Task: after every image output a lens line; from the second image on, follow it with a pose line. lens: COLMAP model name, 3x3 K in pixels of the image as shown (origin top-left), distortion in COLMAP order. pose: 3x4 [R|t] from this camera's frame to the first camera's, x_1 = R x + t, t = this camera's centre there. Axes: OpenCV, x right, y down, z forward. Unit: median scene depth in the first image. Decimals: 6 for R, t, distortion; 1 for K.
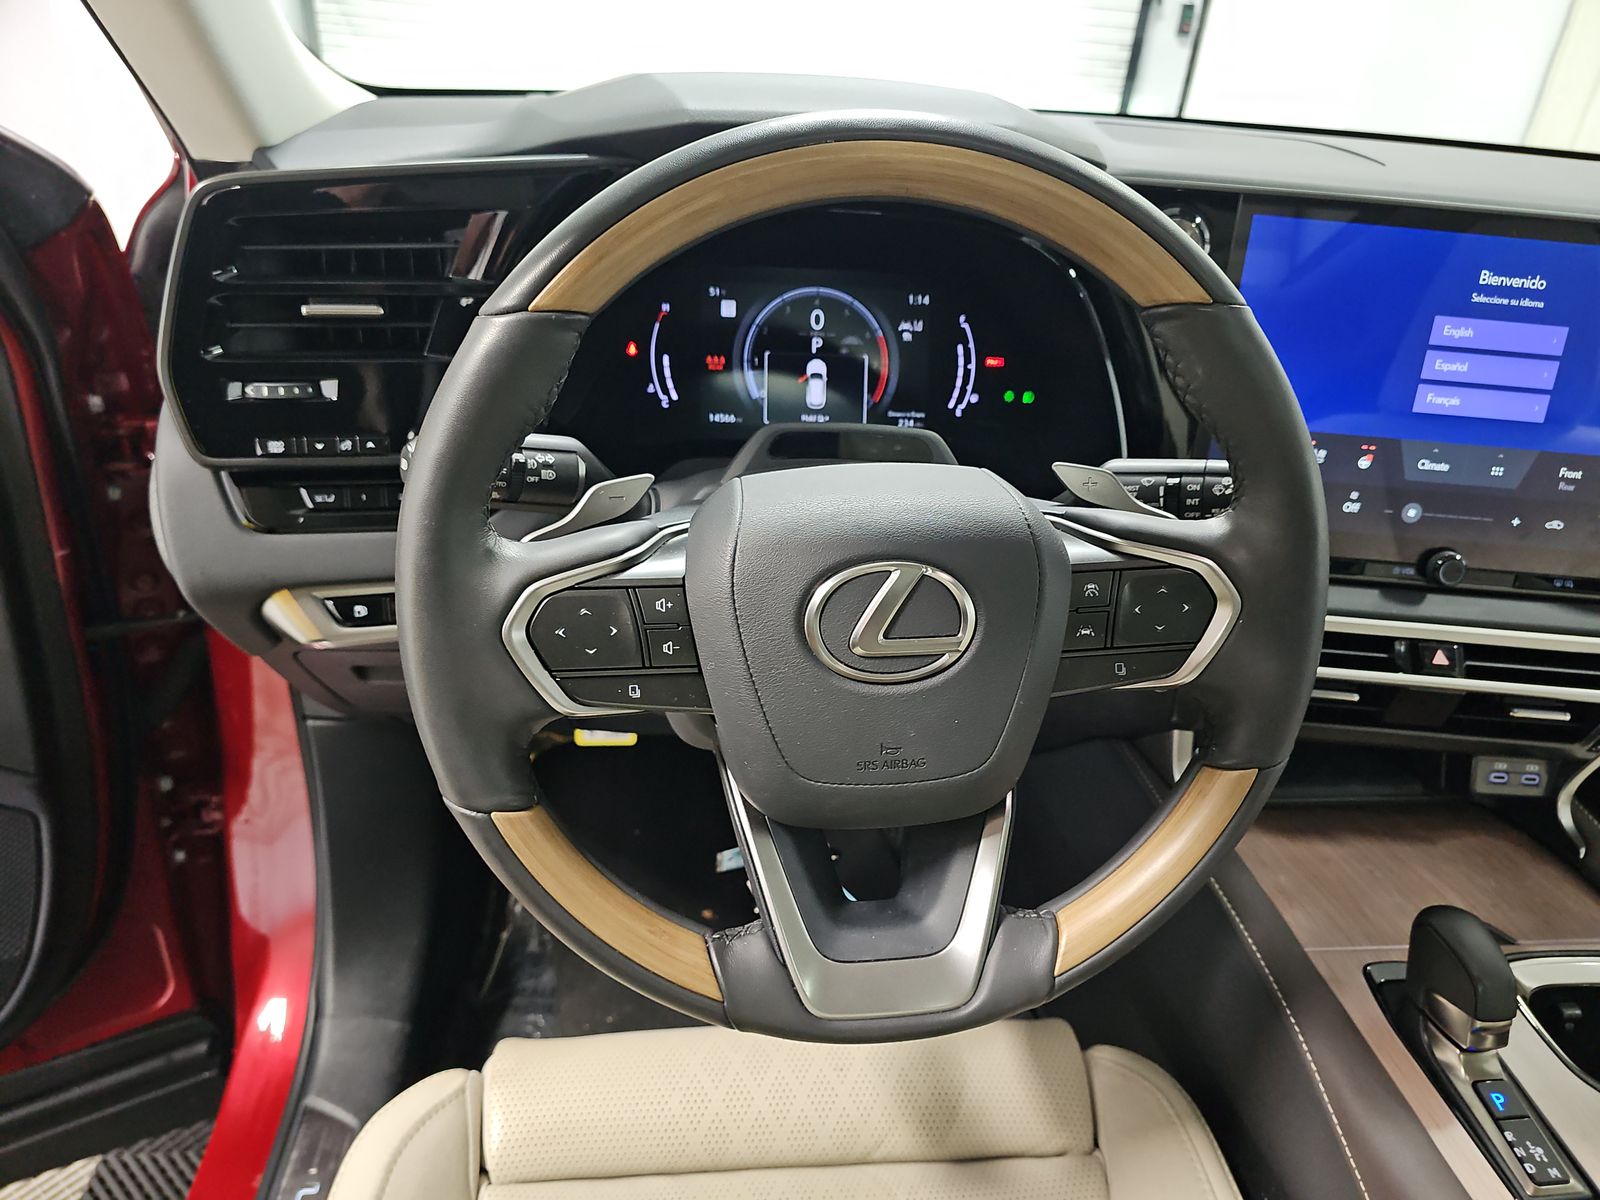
lens RADIAL K [[1030.2, 0, 806.3], [0, 1030.2, 634.1], [0, 0, 1]] dist [0.002644, 0.001622]
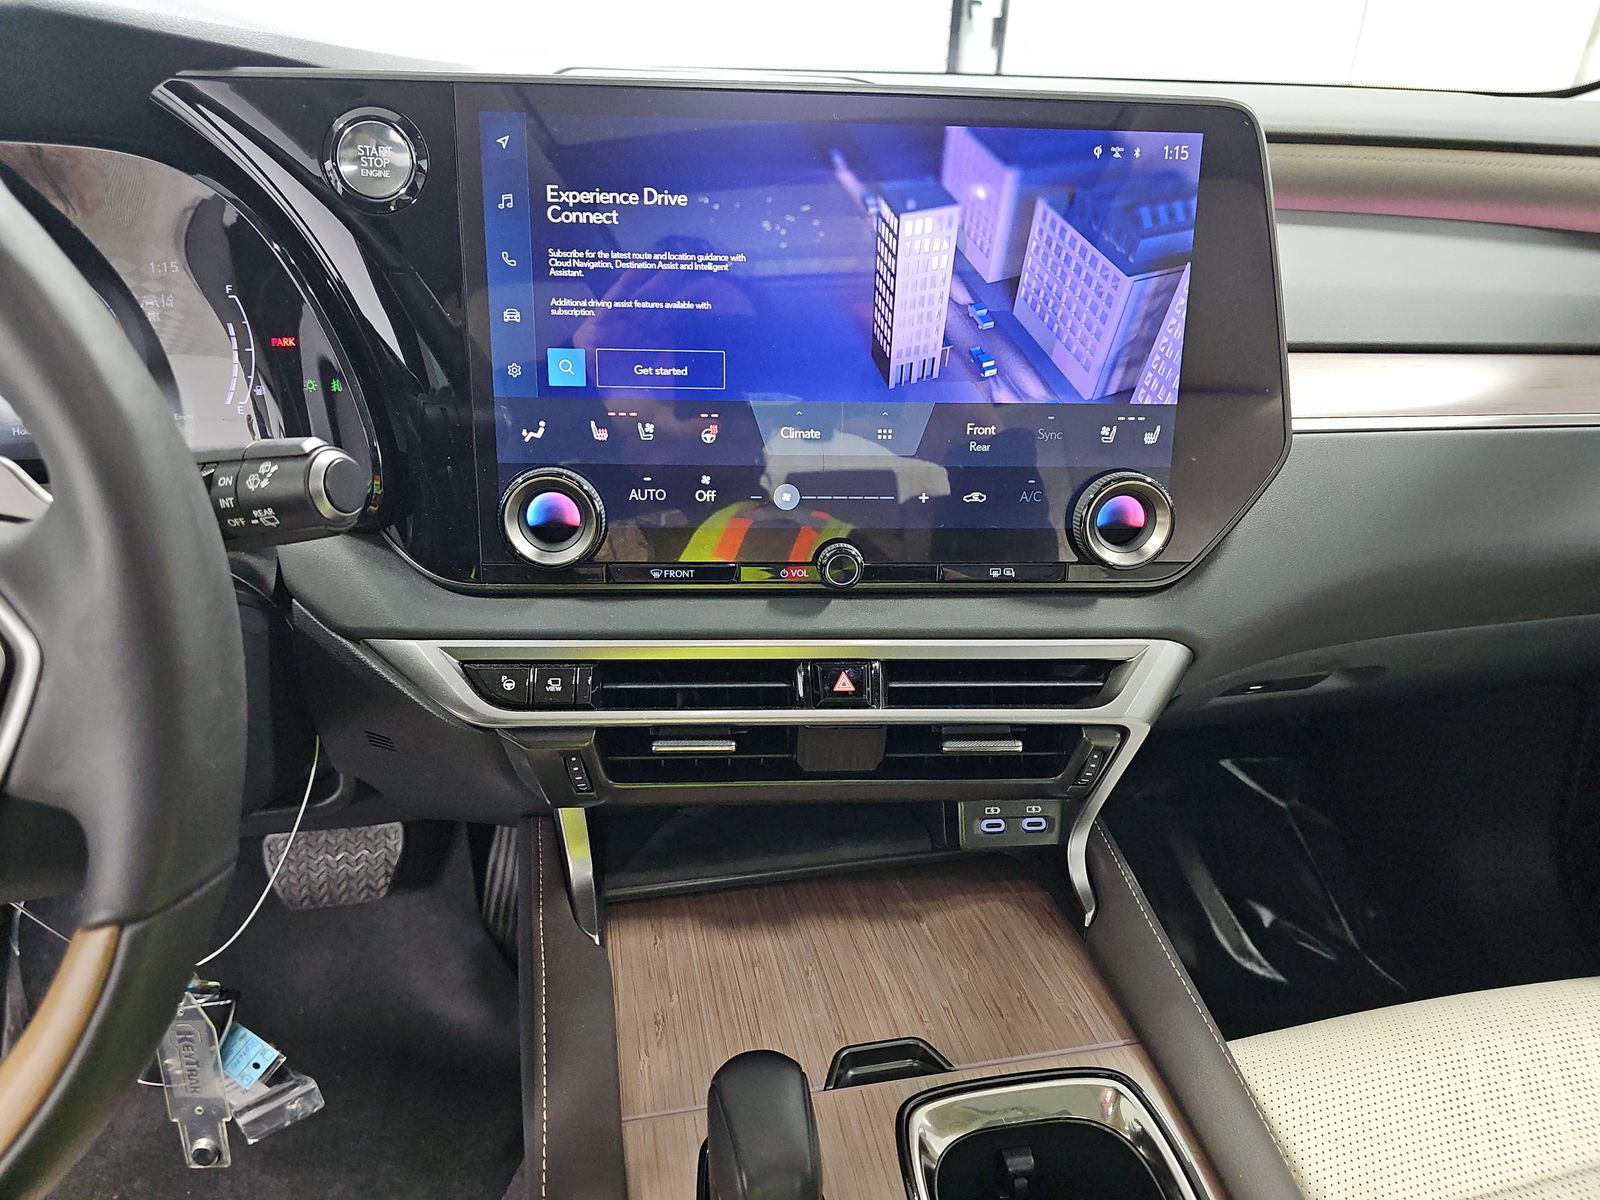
lens RADIAL K [[1030.2, 0, 806.3], [0, 1030.2, 634.1], [0, 0, 1]] dist [0.002644, 0.001622]
pose [[0.996007, -0.084038, 0.030144, 0.562085], [0.085222, 0.995542, -0.040420, 0.015483], [-0.026613, 0.042828, 0.998728, 0.240024]]
